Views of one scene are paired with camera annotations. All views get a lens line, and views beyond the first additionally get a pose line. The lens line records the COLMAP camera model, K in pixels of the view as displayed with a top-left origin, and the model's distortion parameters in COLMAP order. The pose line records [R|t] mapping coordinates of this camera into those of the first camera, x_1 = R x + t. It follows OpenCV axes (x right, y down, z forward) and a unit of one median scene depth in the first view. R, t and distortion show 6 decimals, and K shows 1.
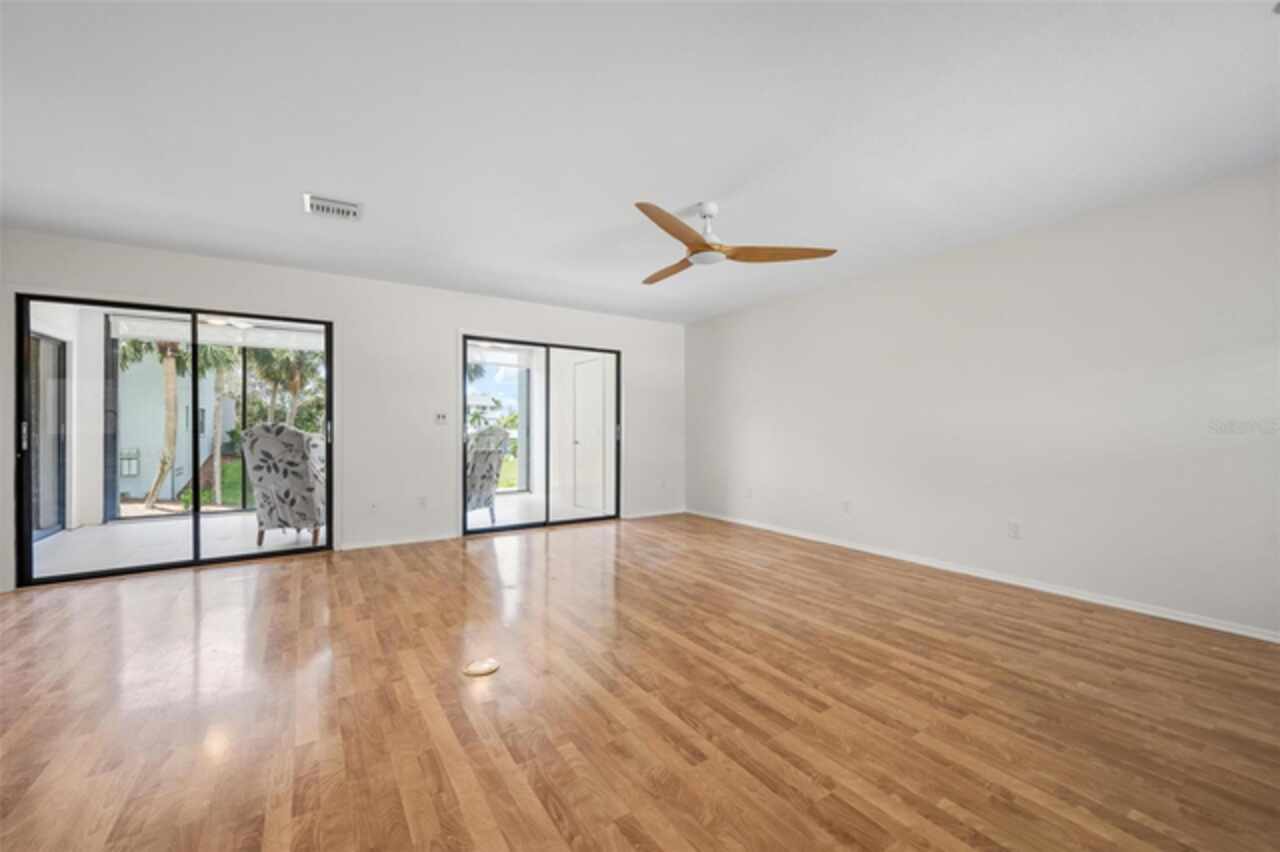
lens RADIAL K [[515.1, 0, 640.0], [0, 515.1, 426.0], [0, 0, 1]] dist [0.015435, -0.000228]
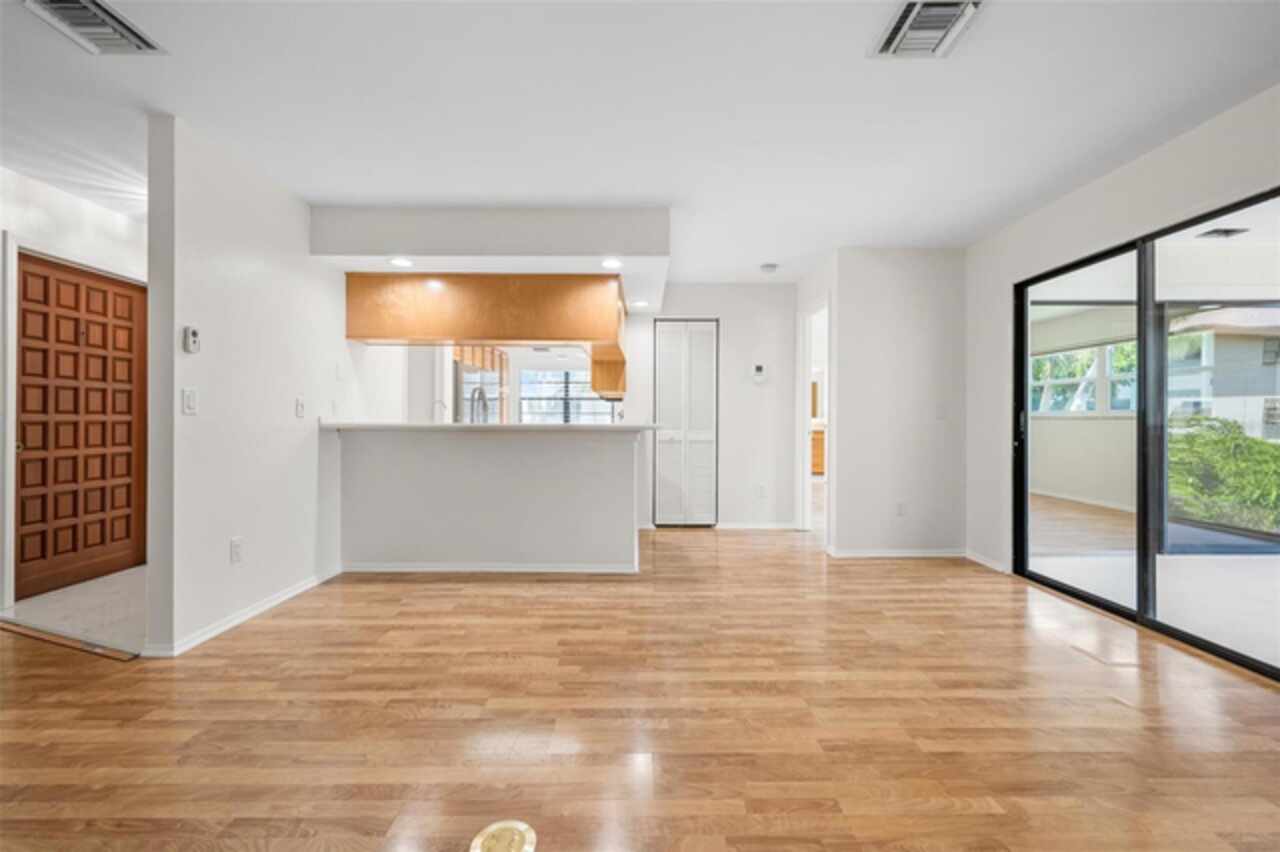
lens RADIAL K [[526.1, 0, 640.0], [0, 526.1, 426.0], [0, 0, 1]] dist [0.001220, -0.000156]
pose [[-0.532233, 0.015596, -0.846454, 0.075485], [-0.000955, 0.999819, 0.019022, 0.004115], [0.846597, 0.010933, -0.532122, 1.226979]]
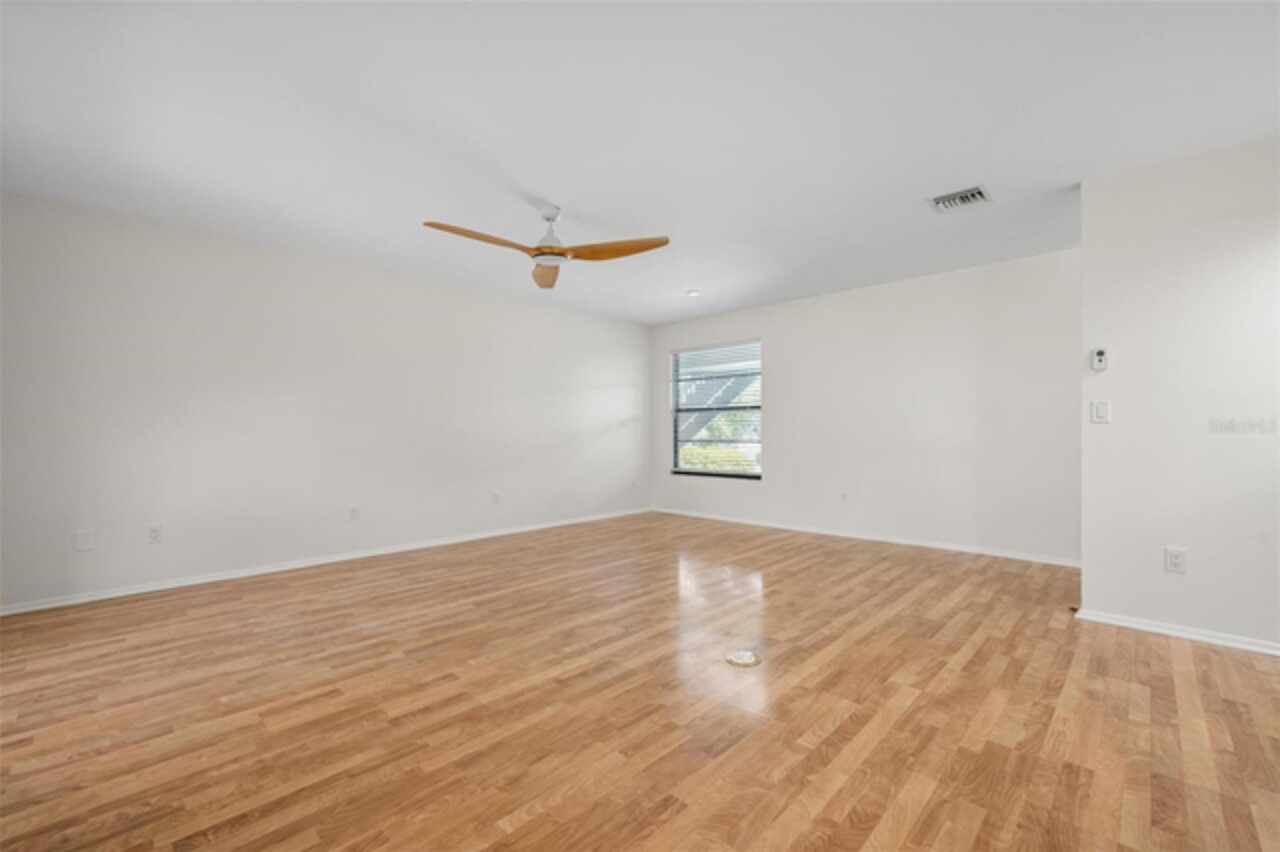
lens RADIAL K [[542.0, 0, 640.0], [0, 542.0, 426.0], [0, 0, 1]] dist [-0.002345, 0.000020]
pose [[-0.239722, 0.015666, 0.970715, -1.114567], [0.001682, 0.999875, -0.015722, 0.024671], [-0.970840, -0.002136, -0.239718, 1.251880]]
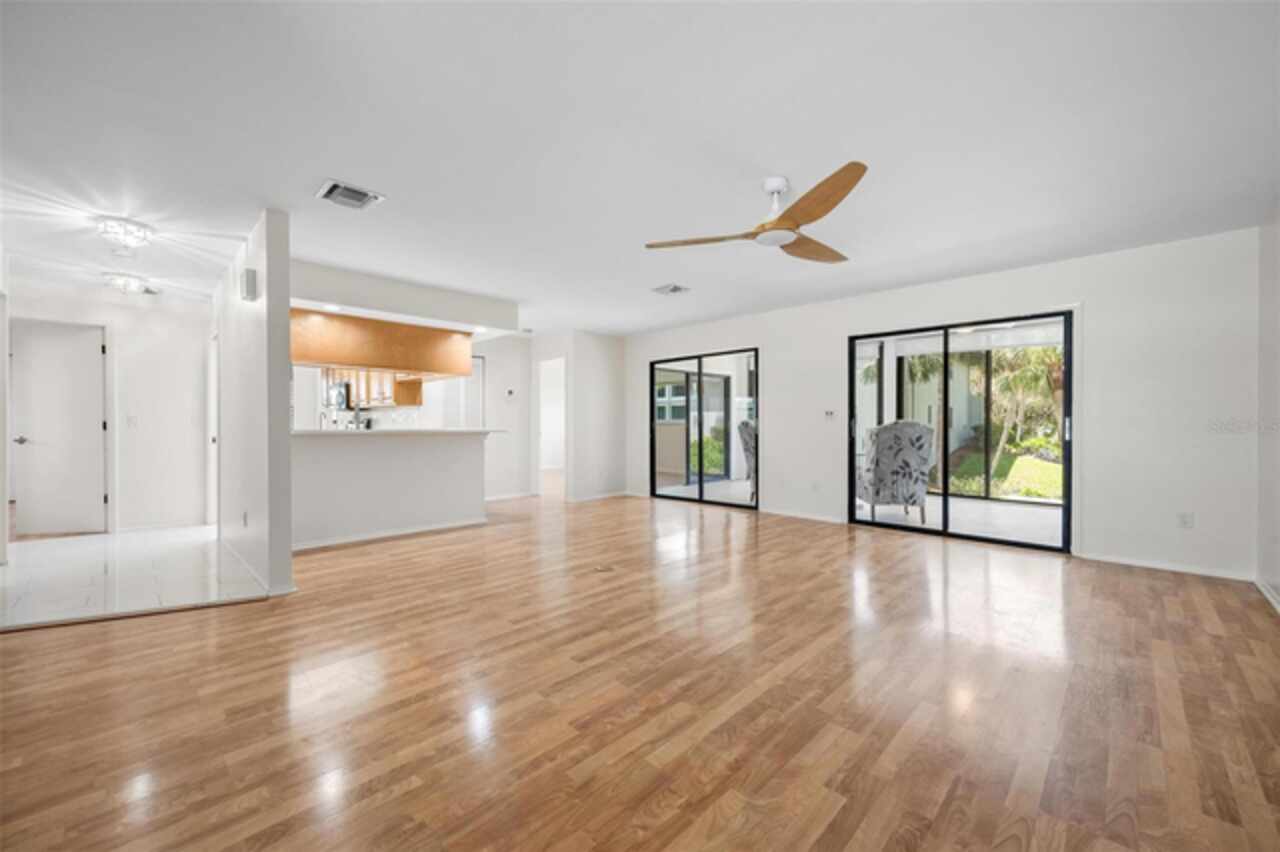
lens RADIAL K [[490.4, 0, 640.0], [0, 490.4, 426.0], [0, 0, 1]] dist [0.009145, -0.000015]
pose [[0.217167, 0.006872, -0.976110, 1.081431], [0.002070, 0.999970, 0.007501, 0.001435], [0.976132, -0.003649, 0.217147, 0.657967]]
